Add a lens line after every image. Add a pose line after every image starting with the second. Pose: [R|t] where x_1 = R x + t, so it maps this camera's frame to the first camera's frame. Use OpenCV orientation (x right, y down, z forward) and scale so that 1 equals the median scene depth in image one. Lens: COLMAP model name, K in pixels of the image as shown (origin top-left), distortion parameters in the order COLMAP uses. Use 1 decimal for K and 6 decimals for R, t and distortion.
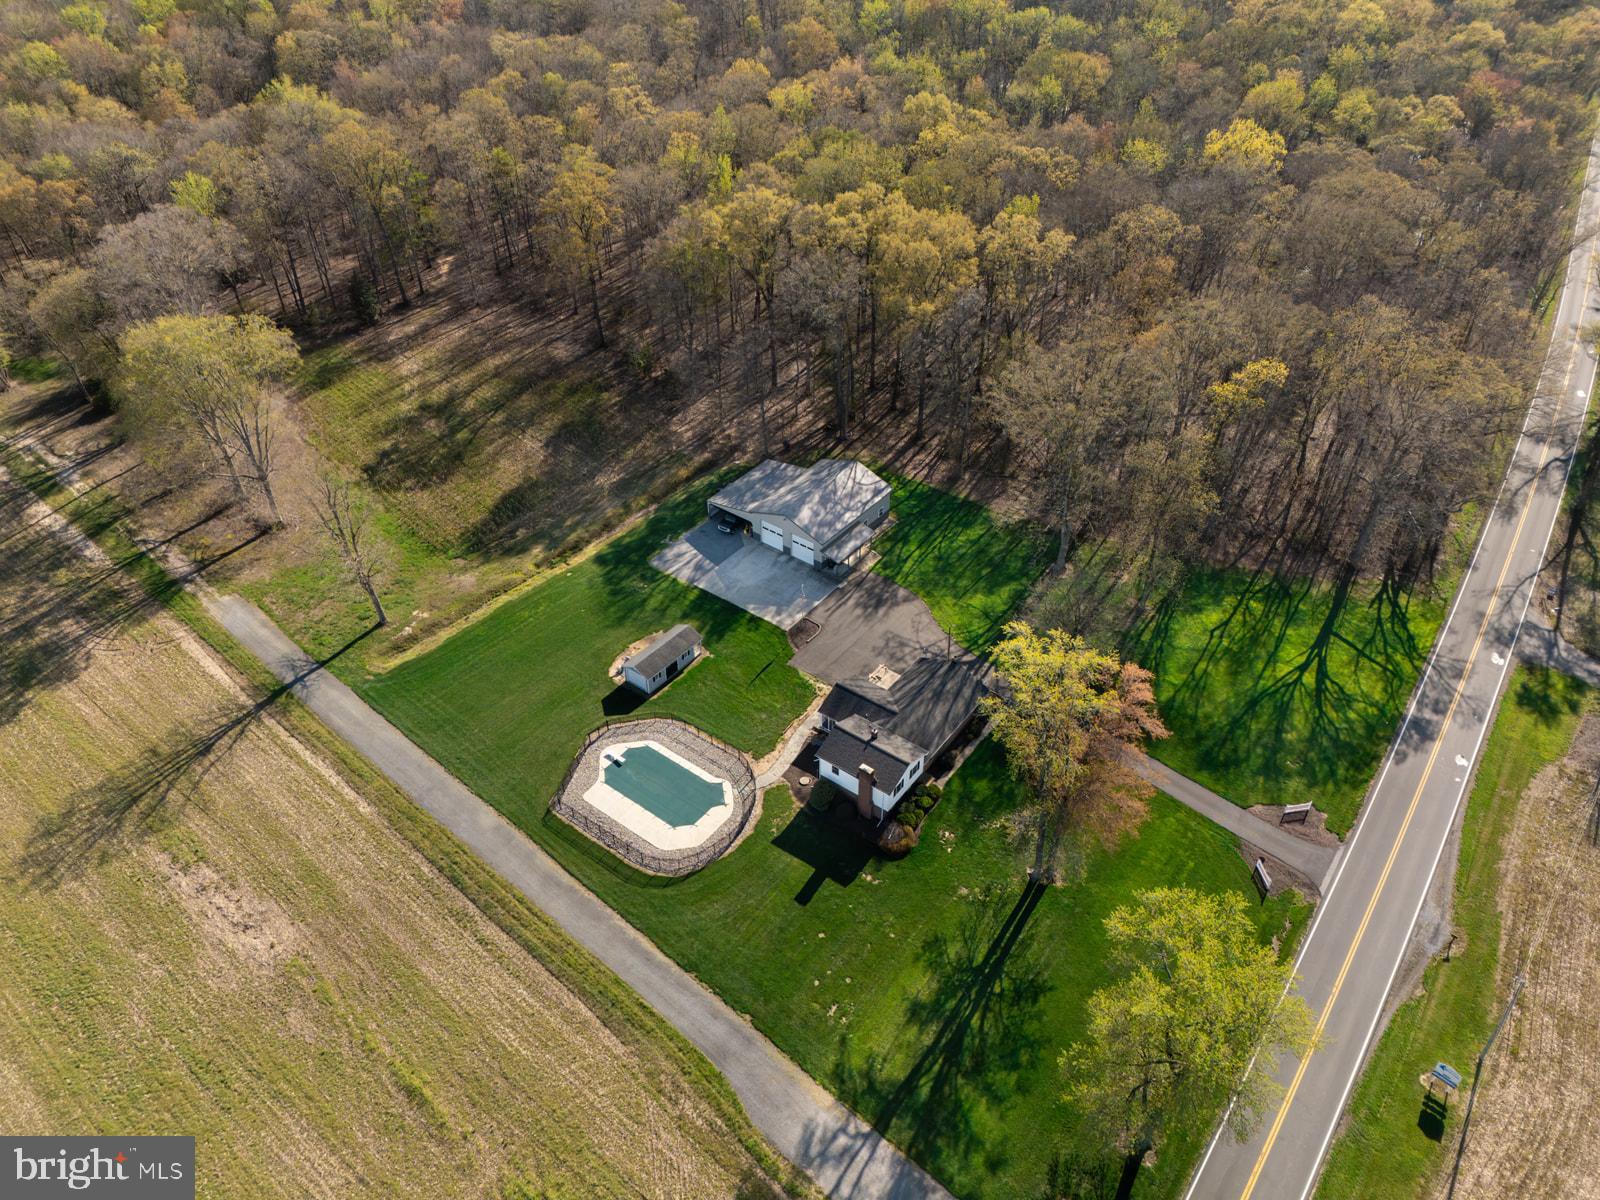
lens RADIAL K [[1198.8, 0, 803.9], [0, 1198.8, 570.1], [0, 0, 1]] dist [0.080497, -0.074126]
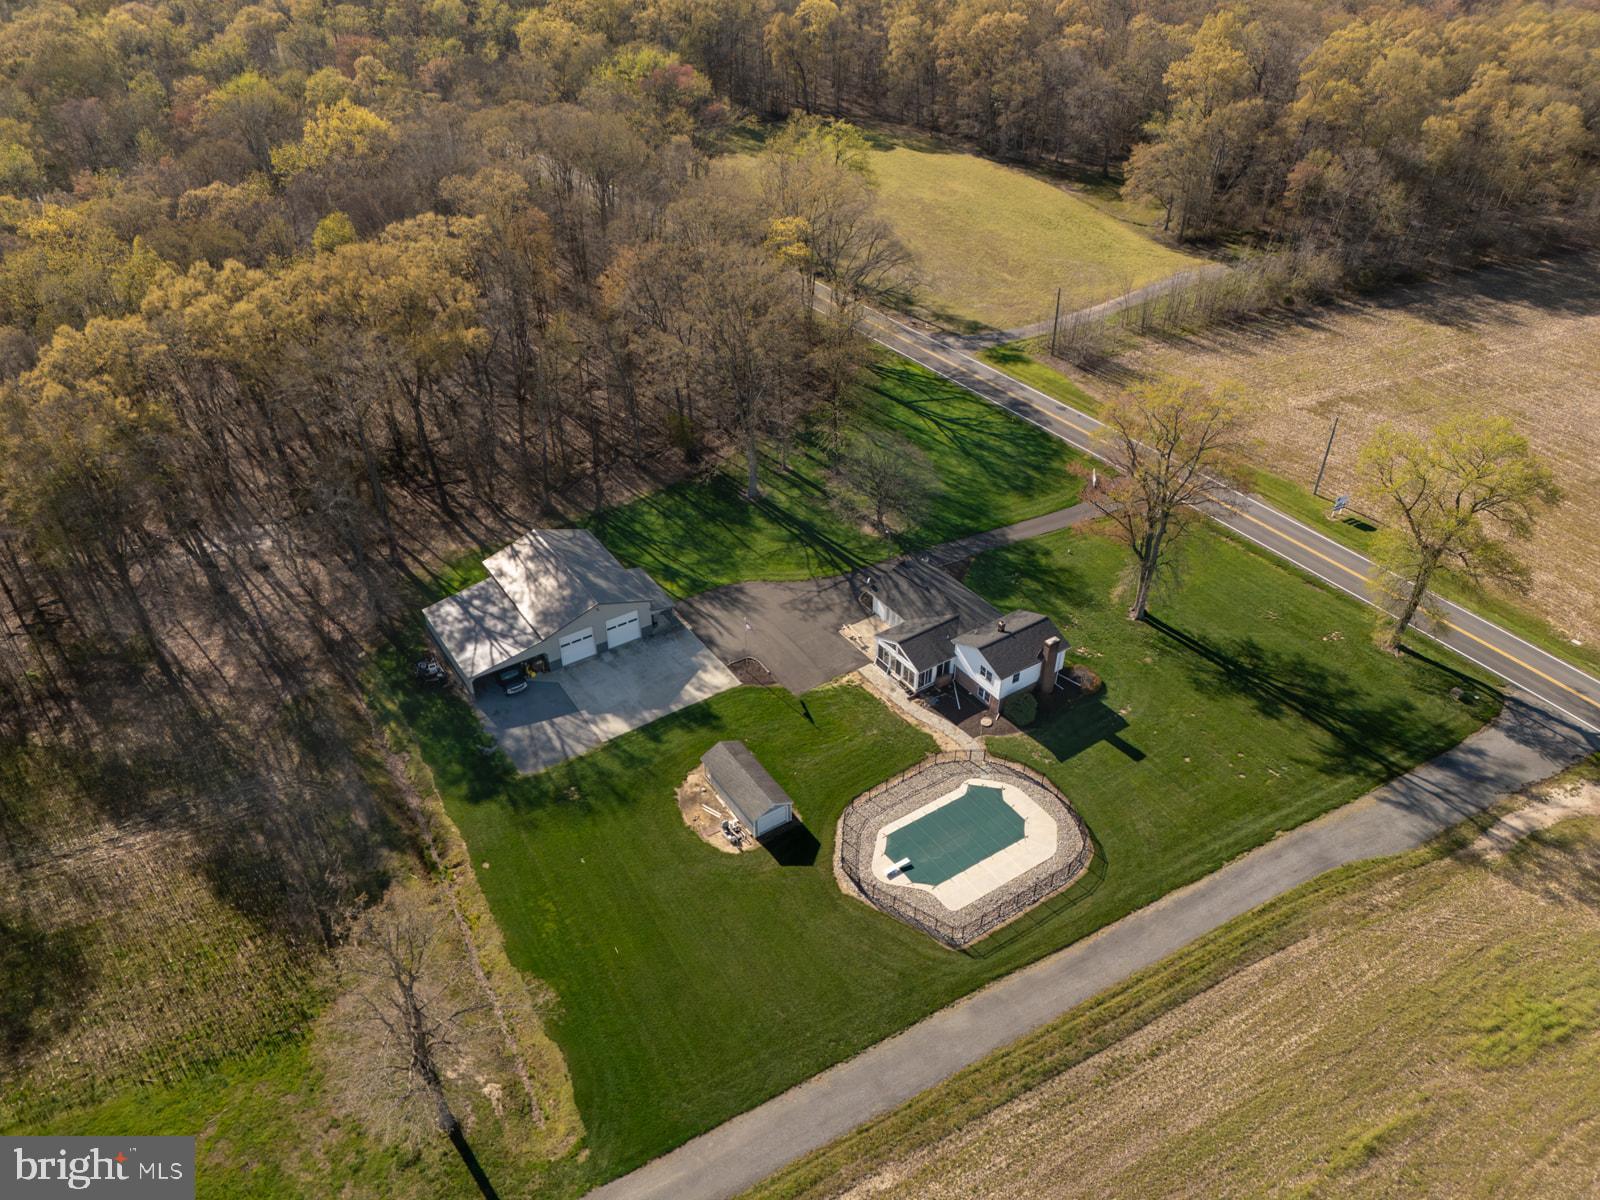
lens RADIAL K [[1198.8, 0, 803.9], [0, 1198.8, 570.1], [0, 0, 1]] dist [0.080497, -0.074126]
pose [[0.322605, -0.536605, 0.779731, -0.563930], [0.570729, 0.767457, 0.292026, -0.211757], [-0.755113, 0.350806, 0.553841, 0.447041]]
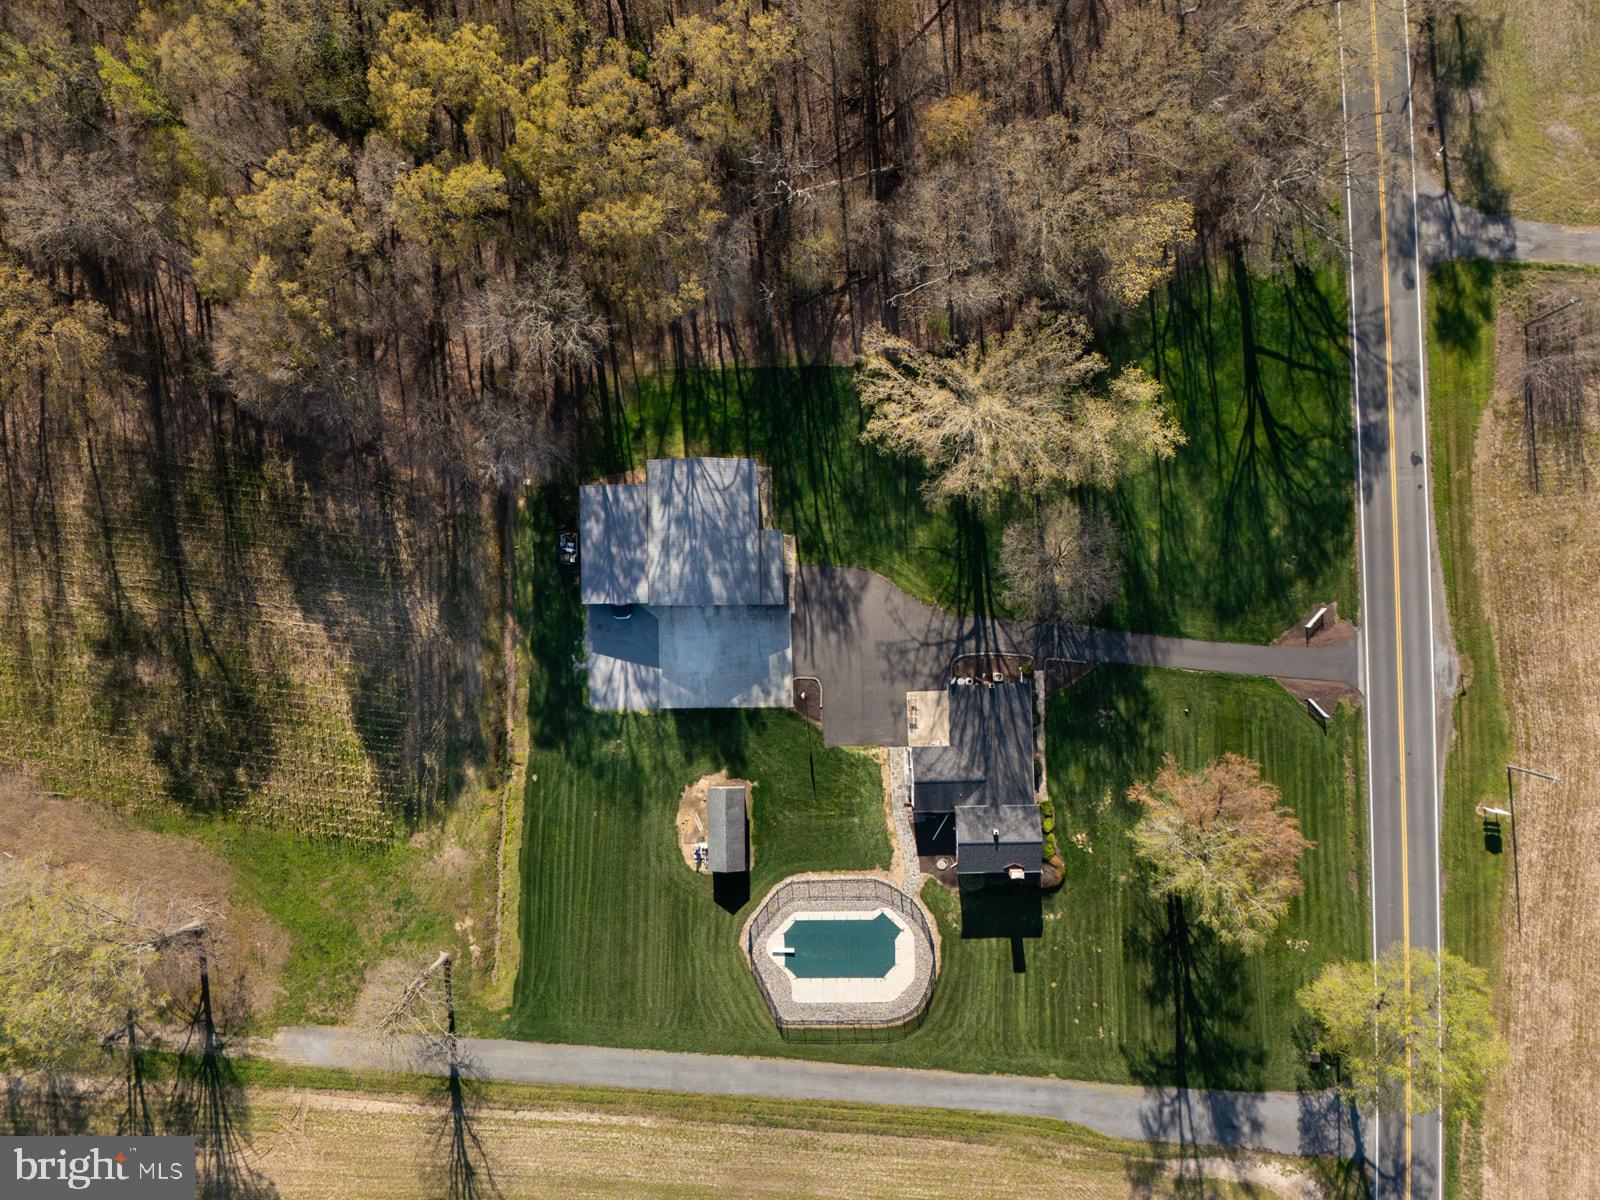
lens RADIAL K [[1198.8, 0, 803.9], [0, 1198.8, 570.1], [0, 0, 1]] dist [0.080497, -0.074126]
pose [[0.783569, -0.620273, -0.035800, 0.086975], [0.391170, 0.447744, 0.804059, -0.700288], [-0.482707, -0.644040, 0.593470, 0.471693]]
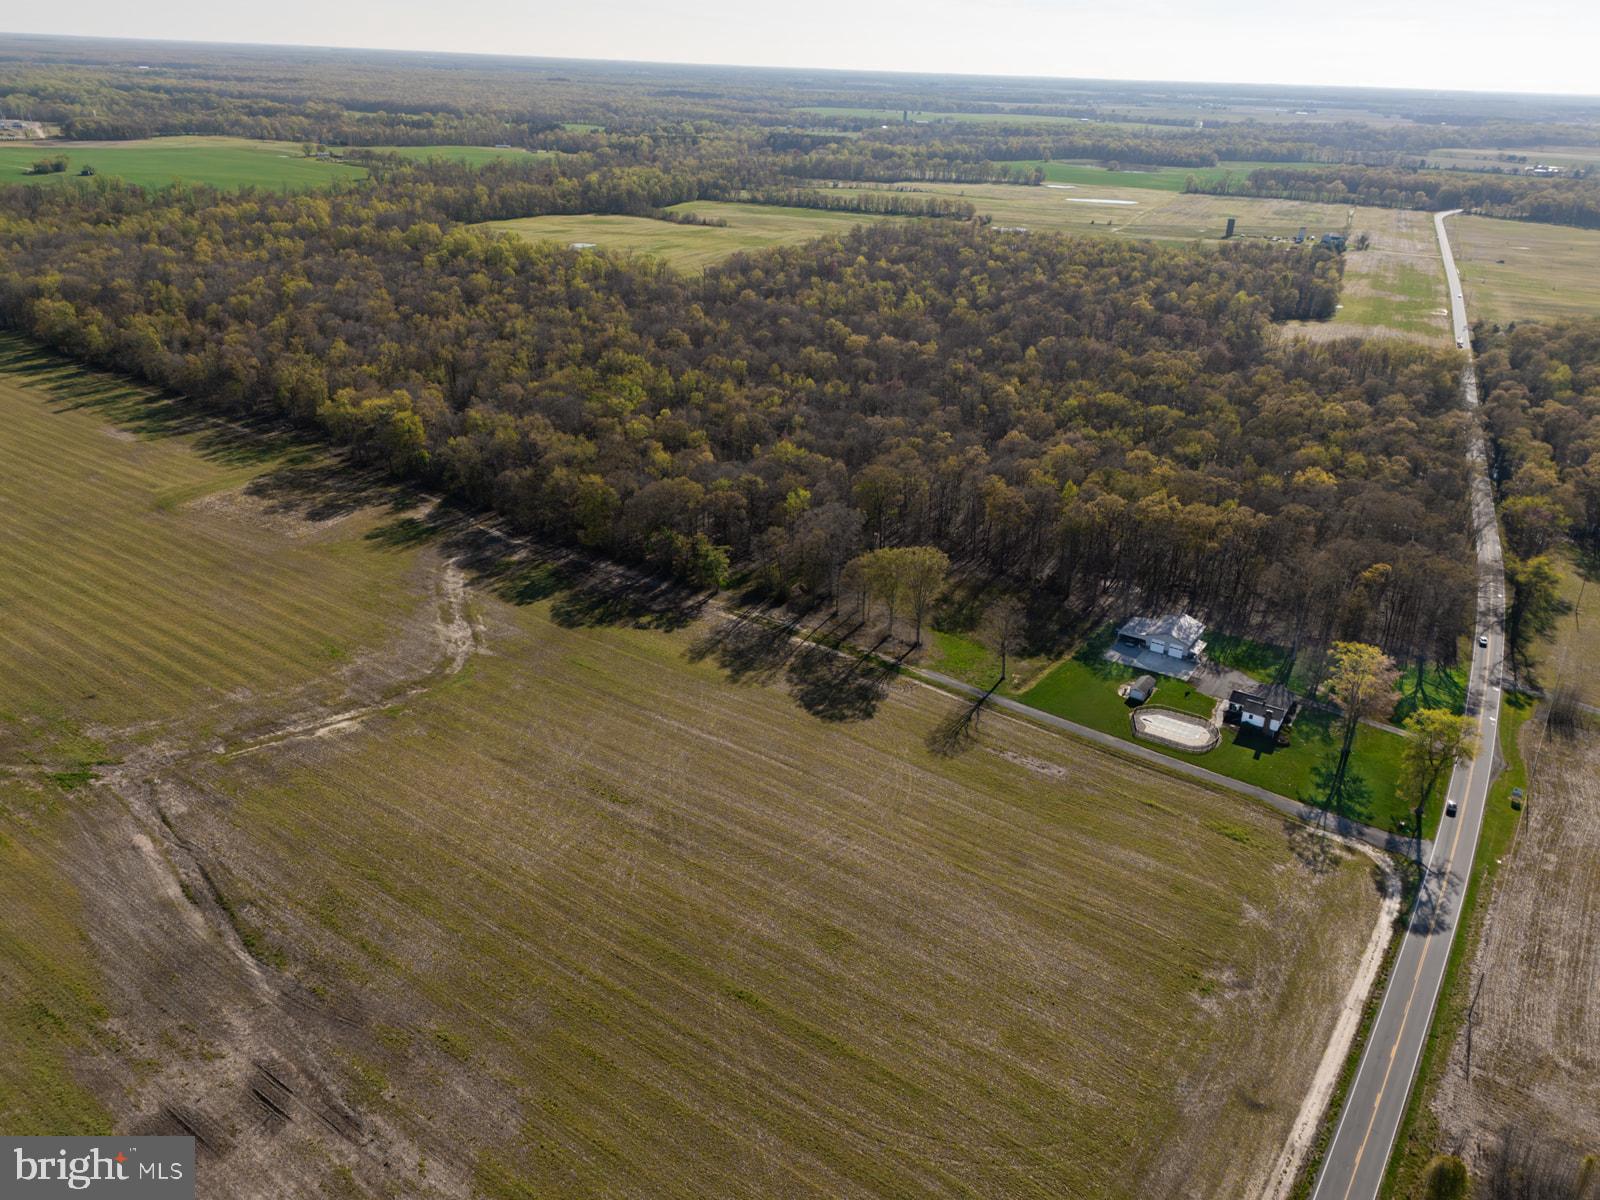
lens RADIAL K [[1198.8, 0, 803.9], [0, 1198.8, 570.1], [0, 0, 1]] dist [0.080497, -0.074126]
pose [[0.996294, 0.004848, 0.085873, -0.847459], [0.017506, 0.966079, -0.257653, 0.387794], [-0.084209, 0.258201, 0.962414, -1.061459]]
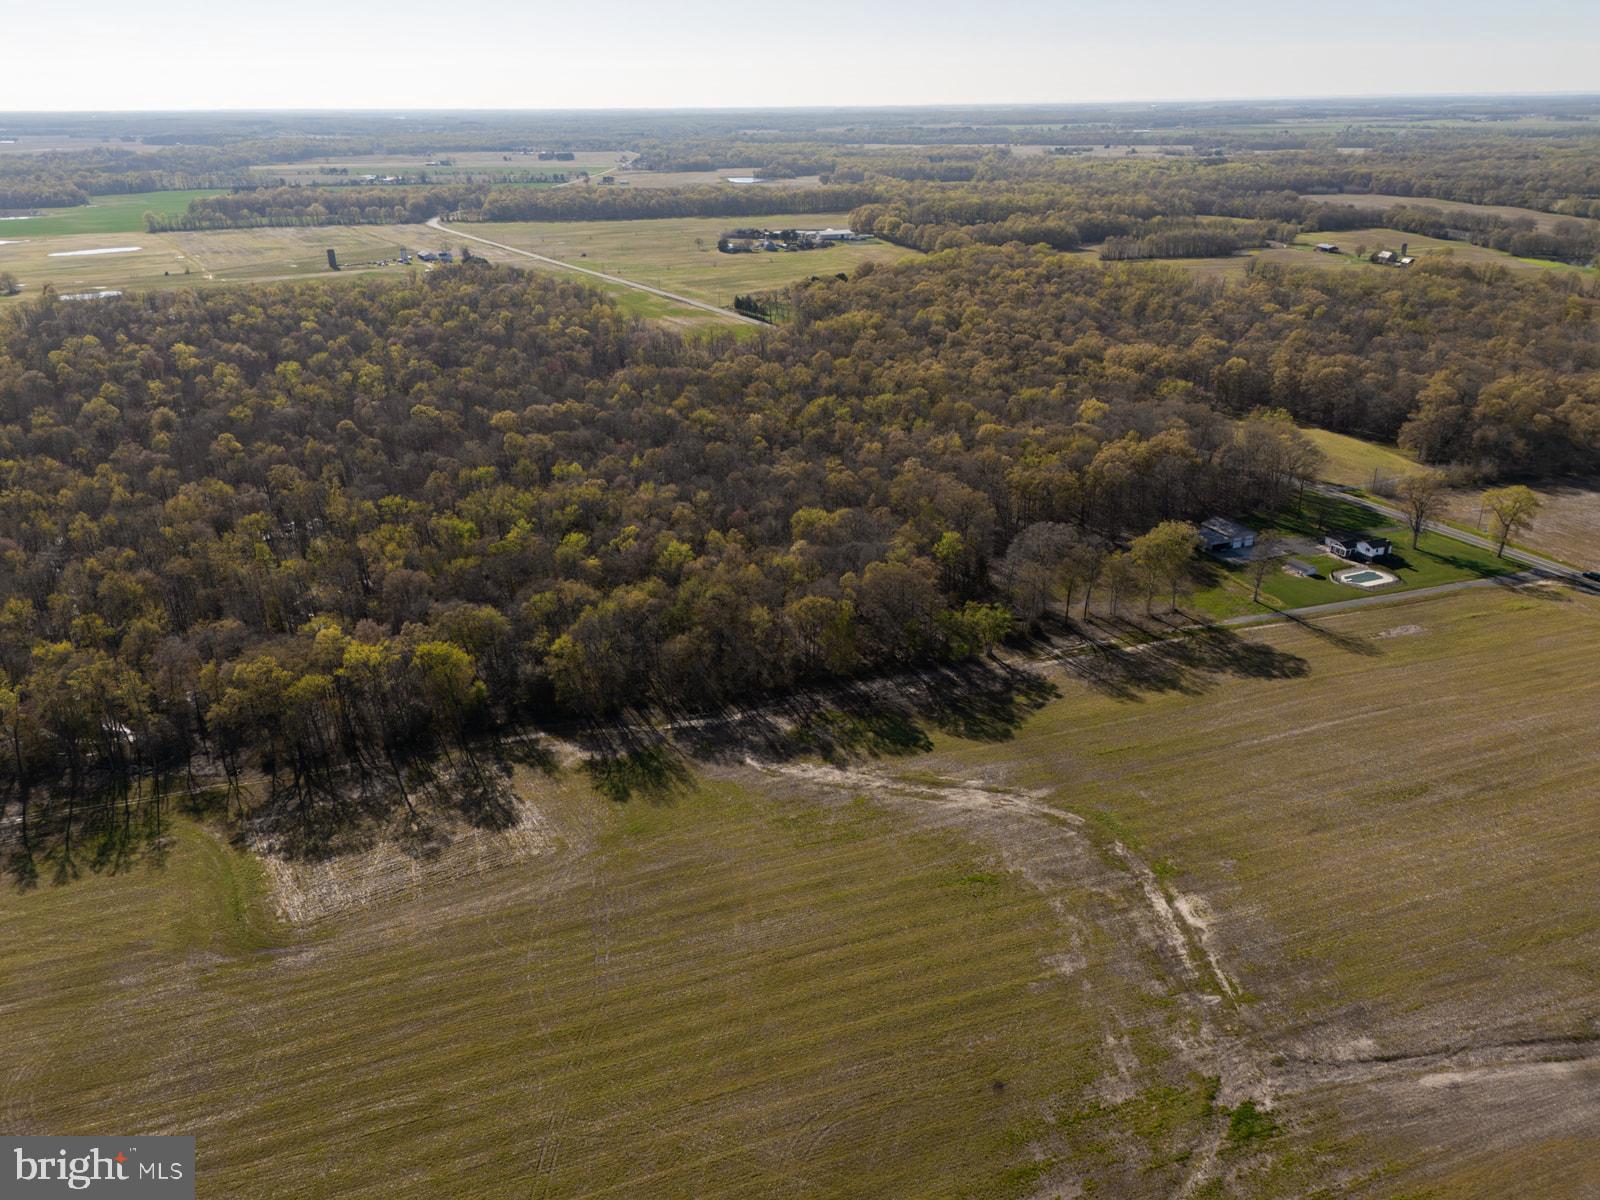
lens RADIAL K [[1198.8, 0, 803.9], [0, 1198.8, 570.1], [0, 0, 1]] dist [0.080497, -0.074126]
pose [[0.497620, -0.314704, 0.808292, -2.760062], [0.537171, 0.843470, -0.002307, -0.498597], [-0.681044, 0.435339, 0.588777, 0.089414]]
